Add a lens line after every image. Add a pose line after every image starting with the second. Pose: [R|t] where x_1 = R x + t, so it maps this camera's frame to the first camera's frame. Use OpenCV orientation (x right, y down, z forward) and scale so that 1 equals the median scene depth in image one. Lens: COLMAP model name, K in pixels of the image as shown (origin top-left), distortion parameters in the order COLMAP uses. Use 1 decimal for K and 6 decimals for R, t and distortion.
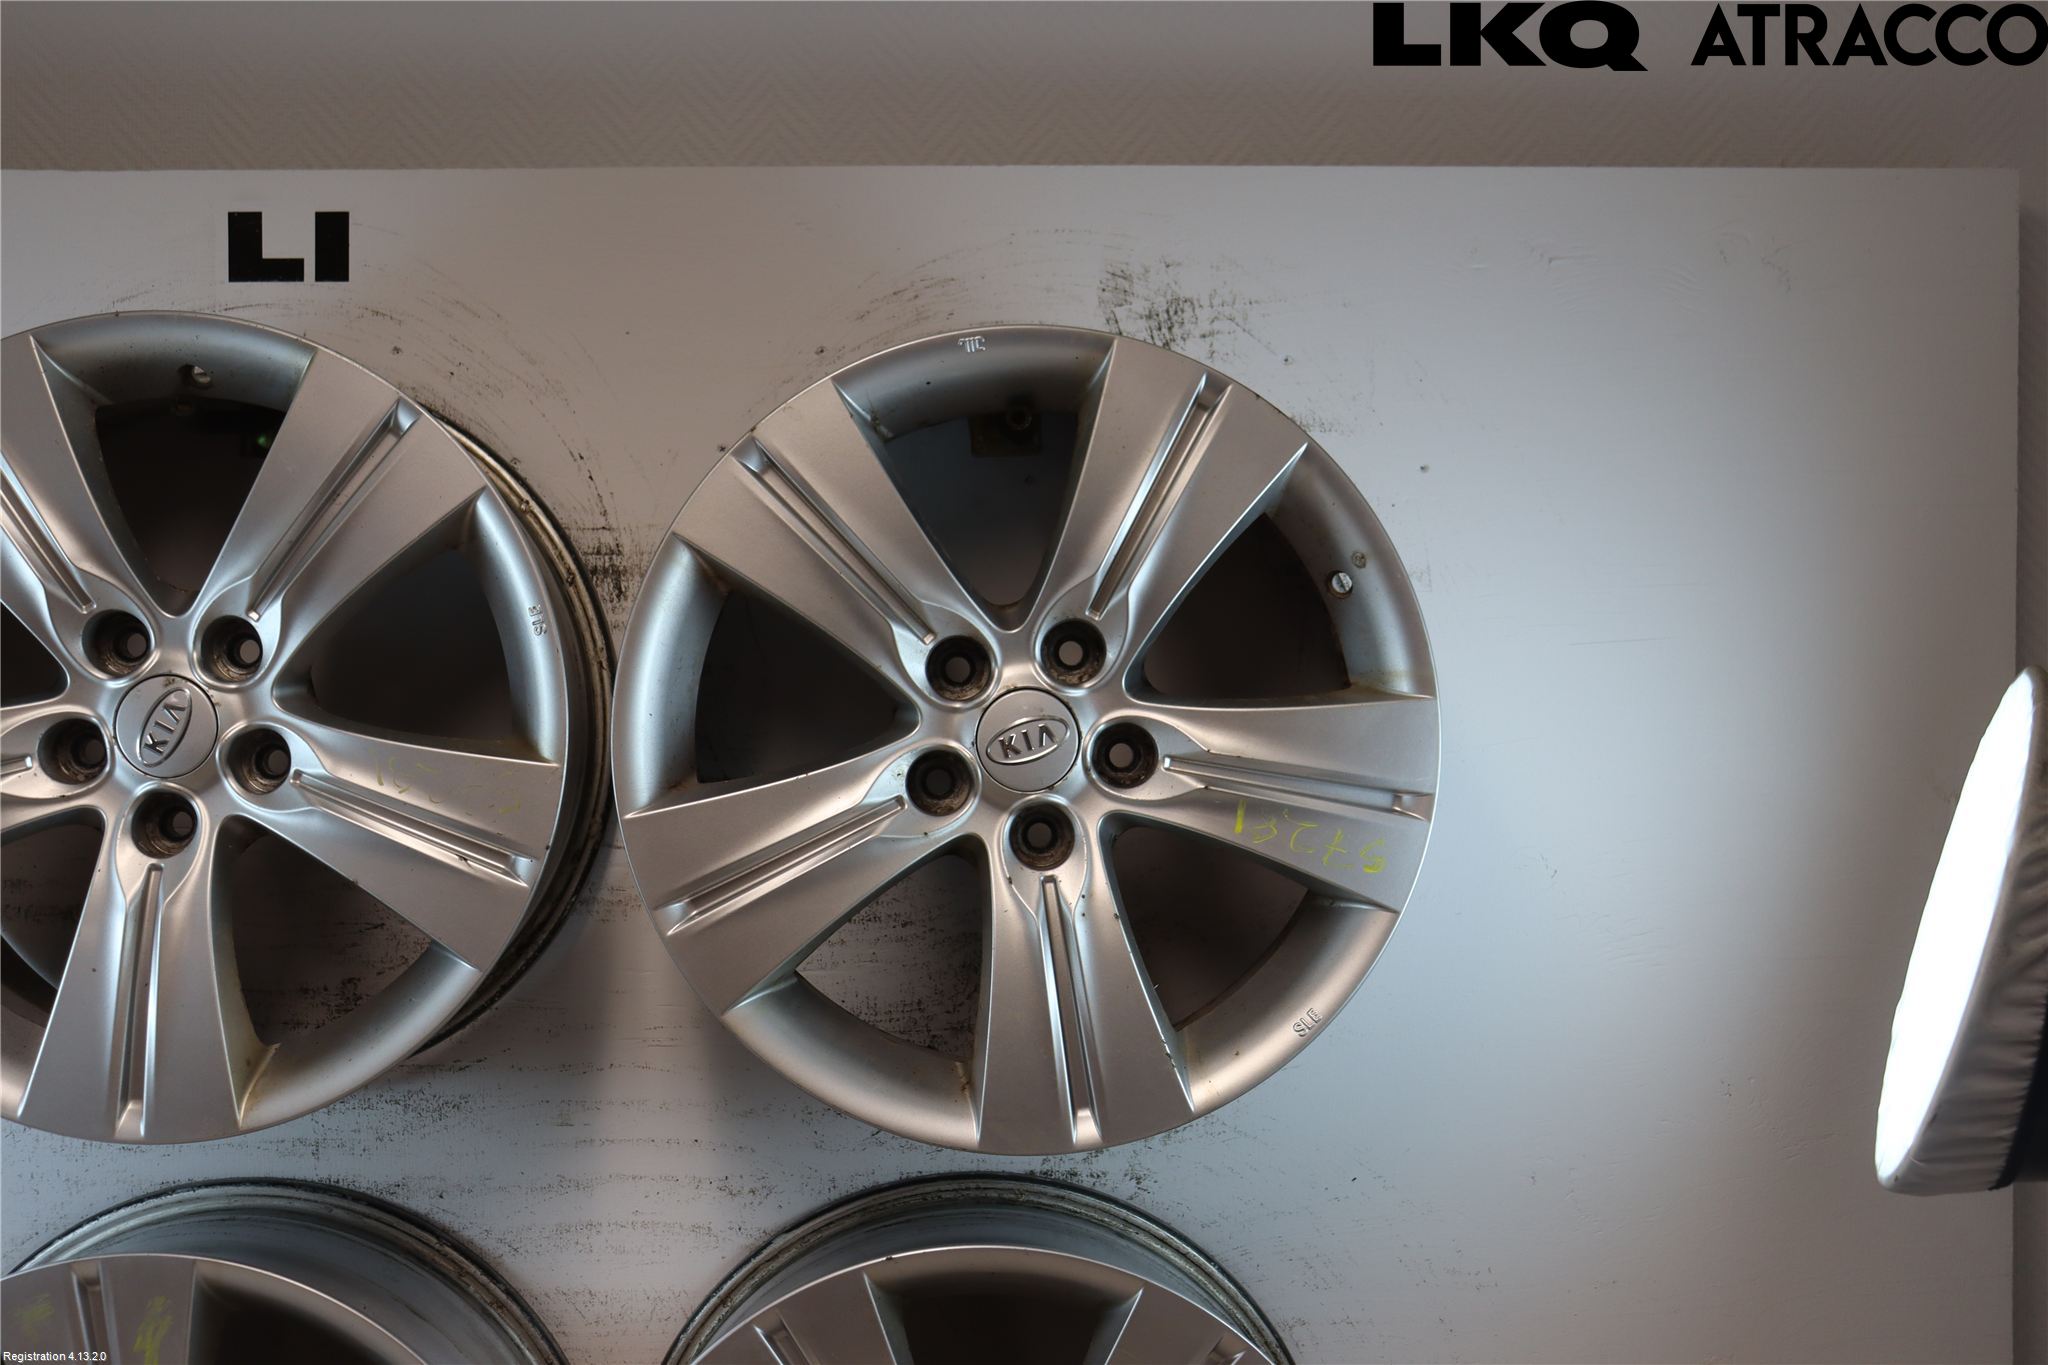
lens RADIAL K [[2324.8, 0, 1032.3], [0, 2324.8, 702.5], [0, 0, 1]] dist [-0.047454, 0.000000]
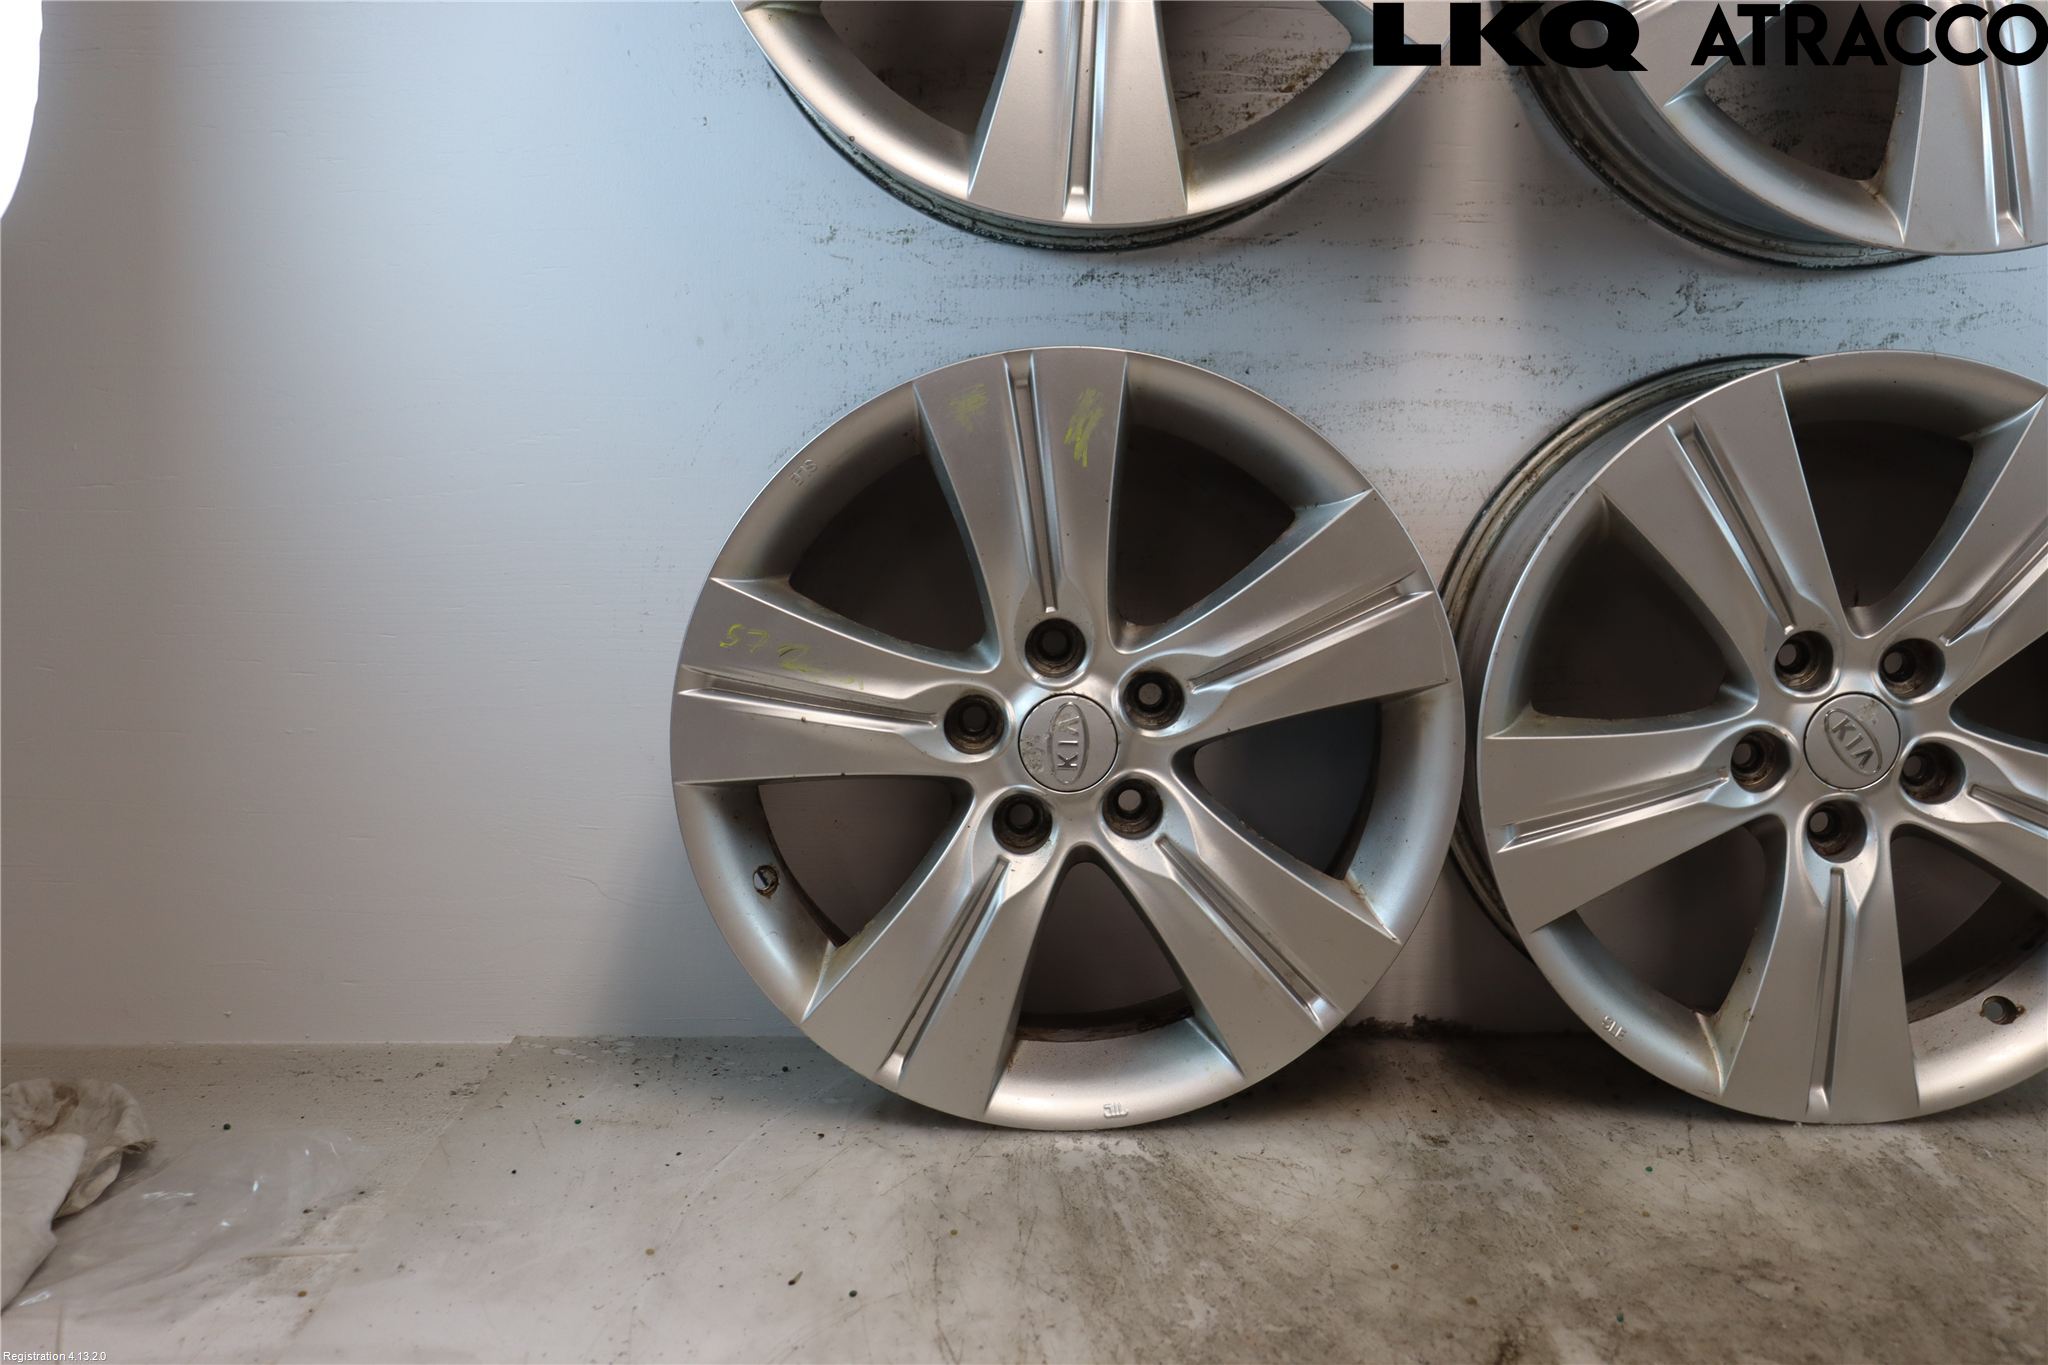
lens RADIAL K [[2324.8, 0, 1011.1], [0, 2324.8, 692.9], [0, 0, 1]] dist [-0.047454, 0.000000]
pose [[0.999952, 0.009297, -0.003062, -0.356730], [-0.008876, 0.993143, 0.116569, 0.237132], [0.004125, -0.116536, 0.993178, -0.018985]]
